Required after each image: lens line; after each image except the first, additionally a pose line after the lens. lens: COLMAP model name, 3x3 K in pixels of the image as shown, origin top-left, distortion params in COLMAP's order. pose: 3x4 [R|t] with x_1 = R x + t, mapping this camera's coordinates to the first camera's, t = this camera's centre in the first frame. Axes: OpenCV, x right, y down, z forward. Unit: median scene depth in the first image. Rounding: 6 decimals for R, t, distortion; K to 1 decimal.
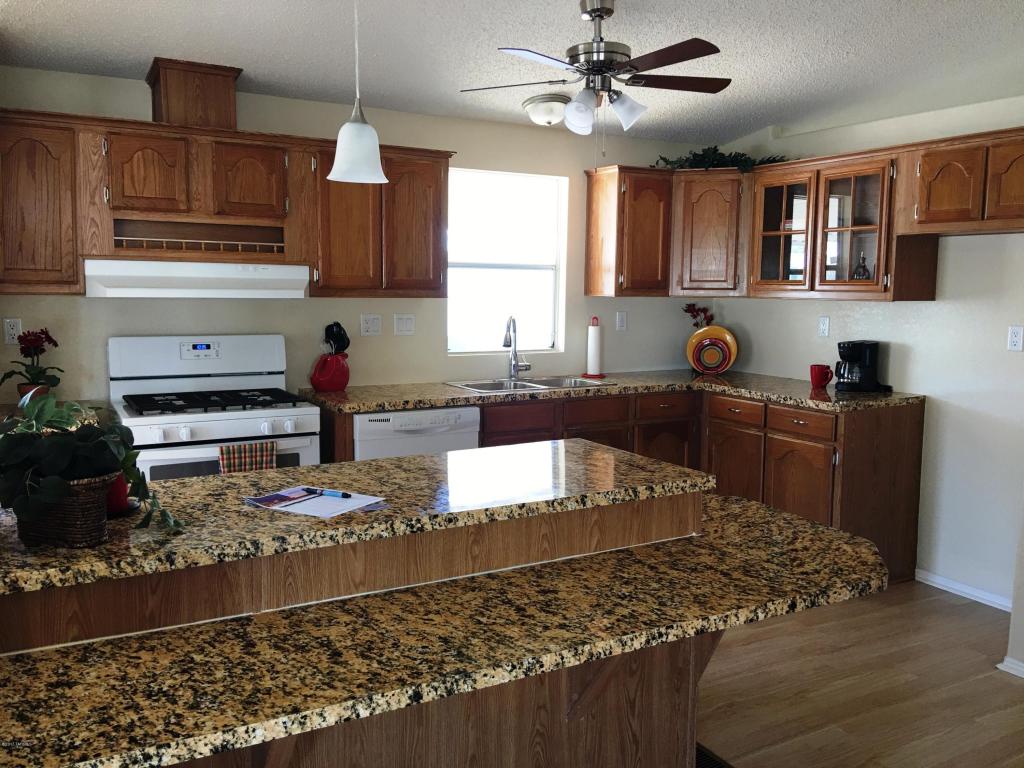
lens RADIAL K [[878.4, 0, 512.0], [0, 878.4, 384.0], [0, 0, 1]] dist [0.046037, -0.007502]
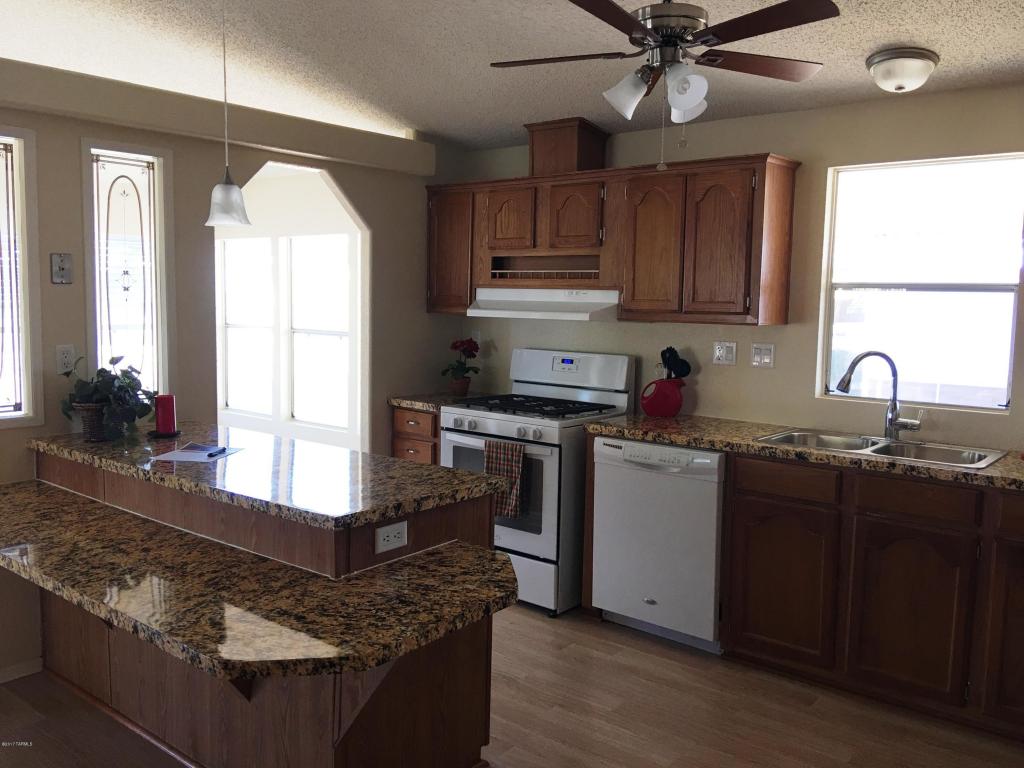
lens RADIAL K [[878.4, 0, 512.0], [0, 878.4, 384.0], [0, 0, 1]] dist [0.046037, -0.007502]
pose [[0.345548, 0.088295, -0.934238, 0.760097], [-0.119343, 0.991615, 0.049576, -0.065757], [0.930781, 0.094363, 0.353187, 0.568561]]
